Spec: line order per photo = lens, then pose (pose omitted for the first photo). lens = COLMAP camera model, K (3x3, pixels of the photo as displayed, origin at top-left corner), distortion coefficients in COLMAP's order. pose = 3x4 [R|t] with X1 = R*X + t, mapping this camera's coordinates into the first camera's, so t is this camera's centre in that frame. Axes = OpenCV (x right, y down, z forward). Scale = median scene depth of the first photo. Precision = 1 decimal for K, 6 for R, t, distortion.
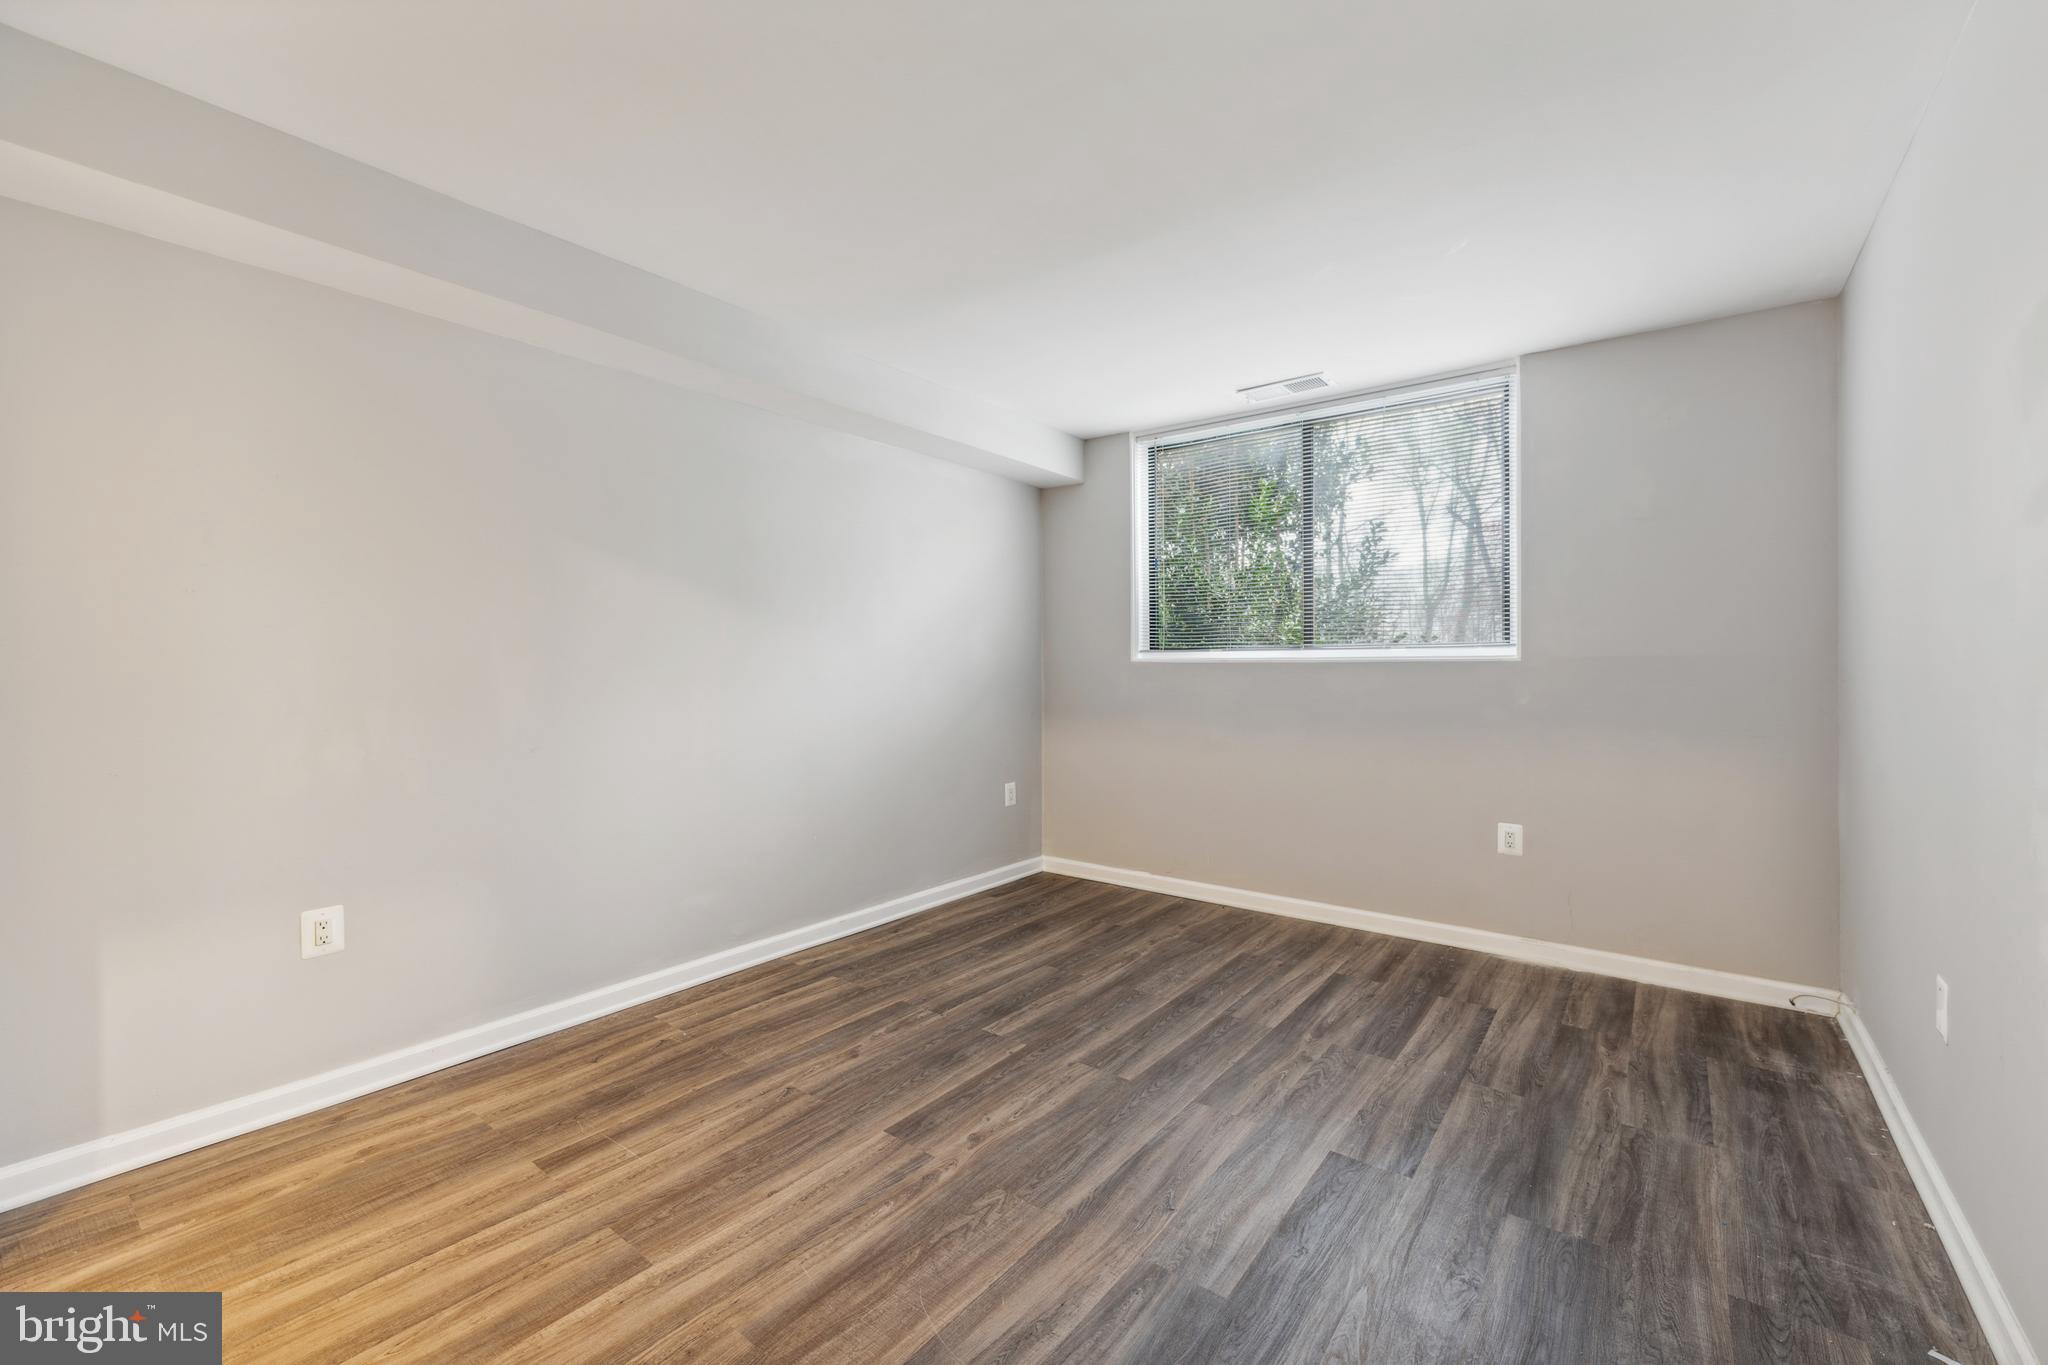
lens RADIAL K [[818.9, 0, 1019.2], [0, 818.9, 675.1], [0, 0, 1]] dist [0.000295, 0.001136]
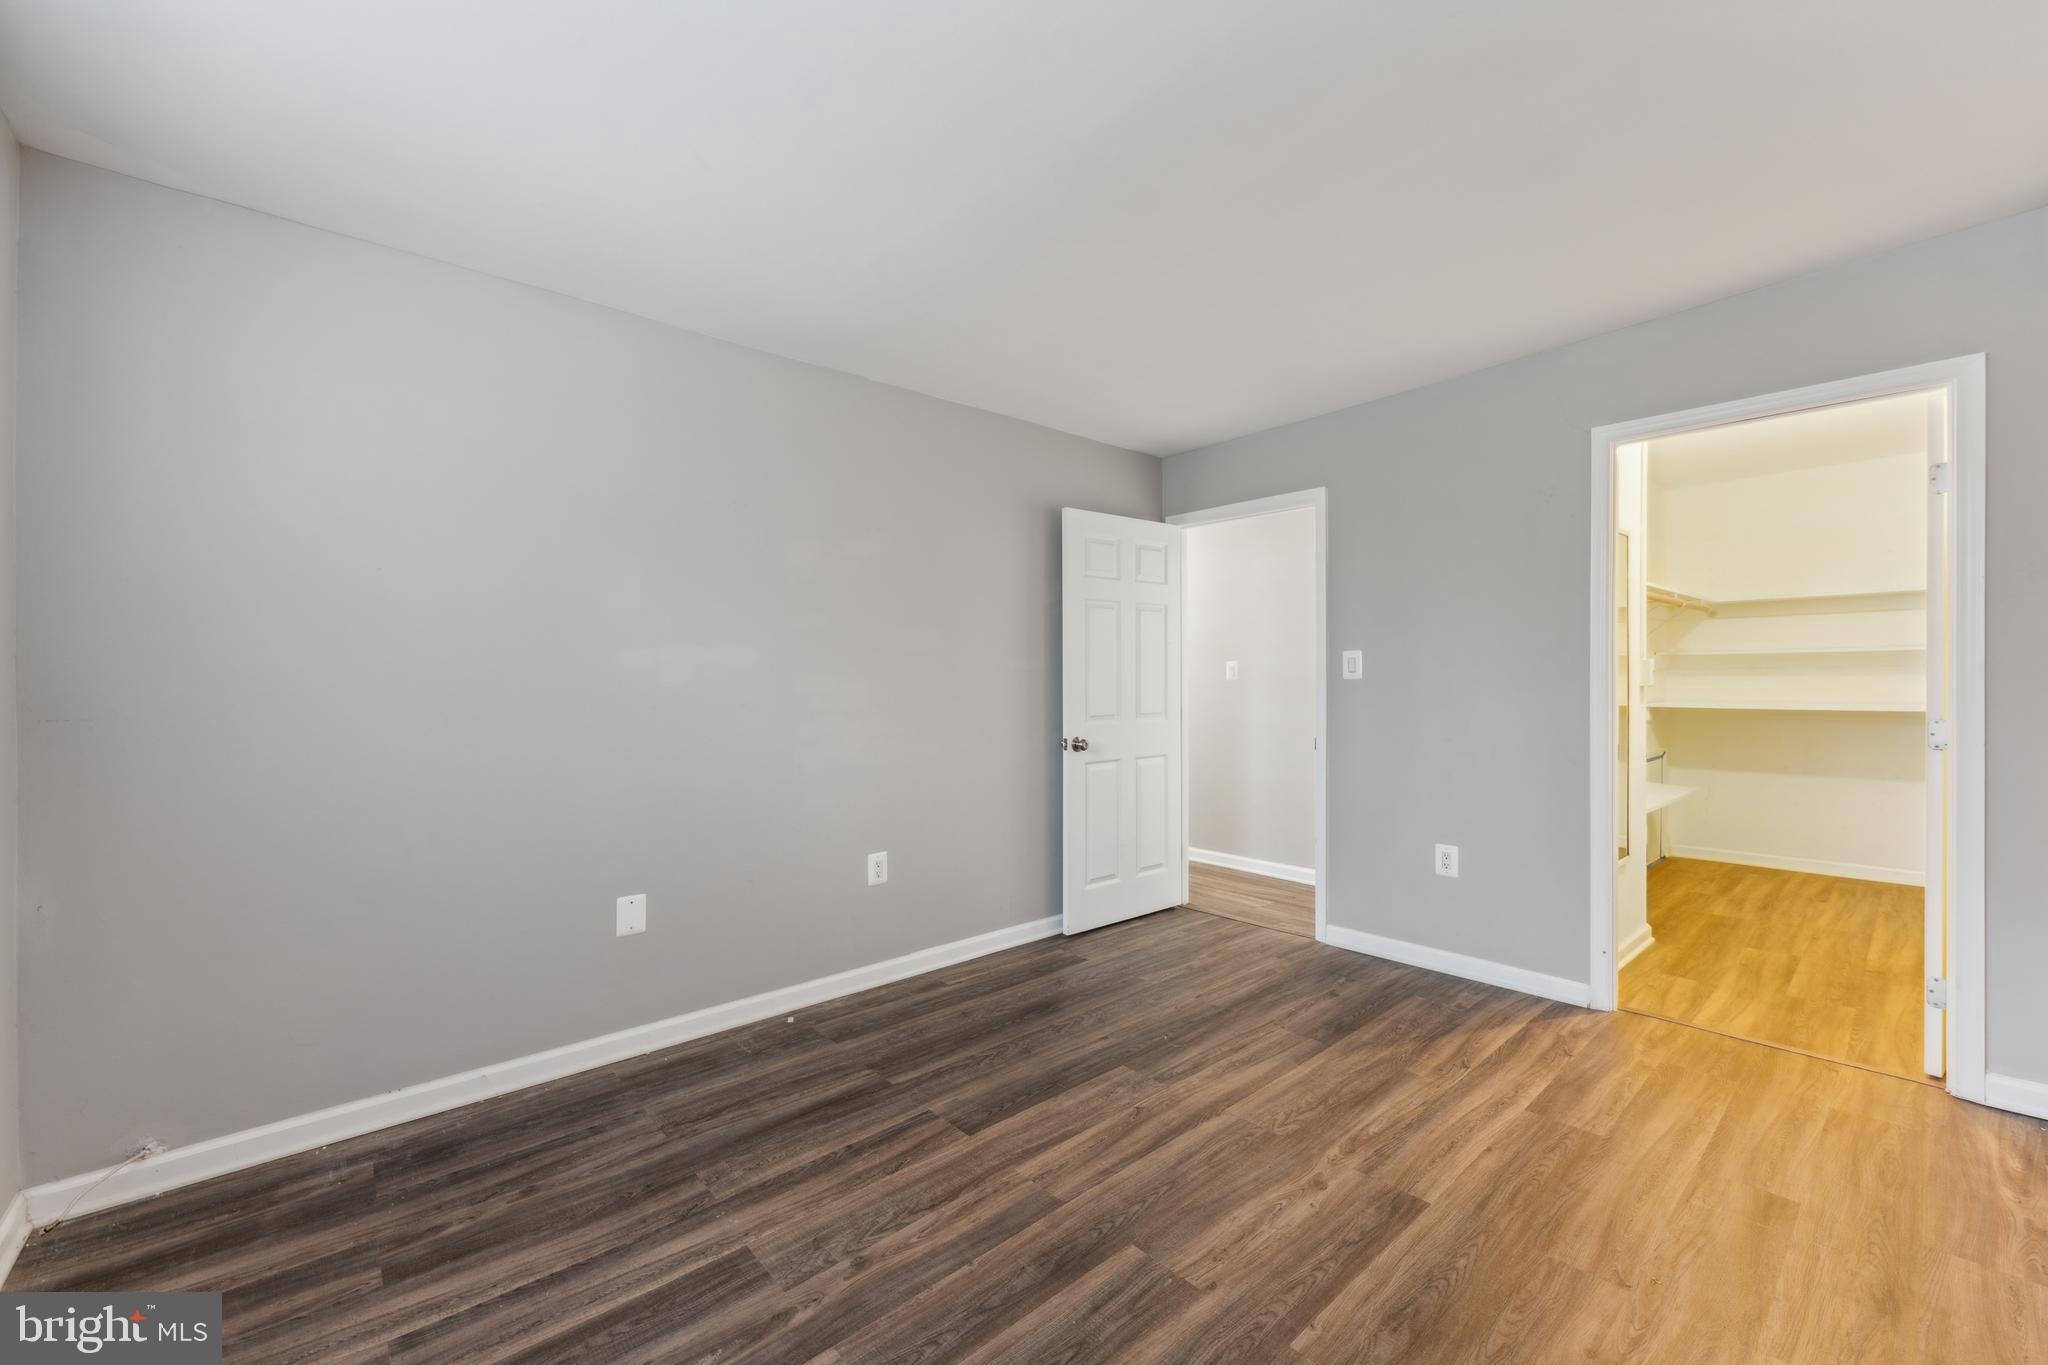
lens RADIAL K [[818.9, 0, 1028.7], [0, 818.9, 681.4], [0, 0, 1]] dist [0.000295, 0.001136]
pose [[-0.983915, 0.010884, 0.178304, 0.097050], [0.013294, 0.999836, 0.012329, -0.029527], [-0.178140, 0.014501, -0.983898, 1.891868]]
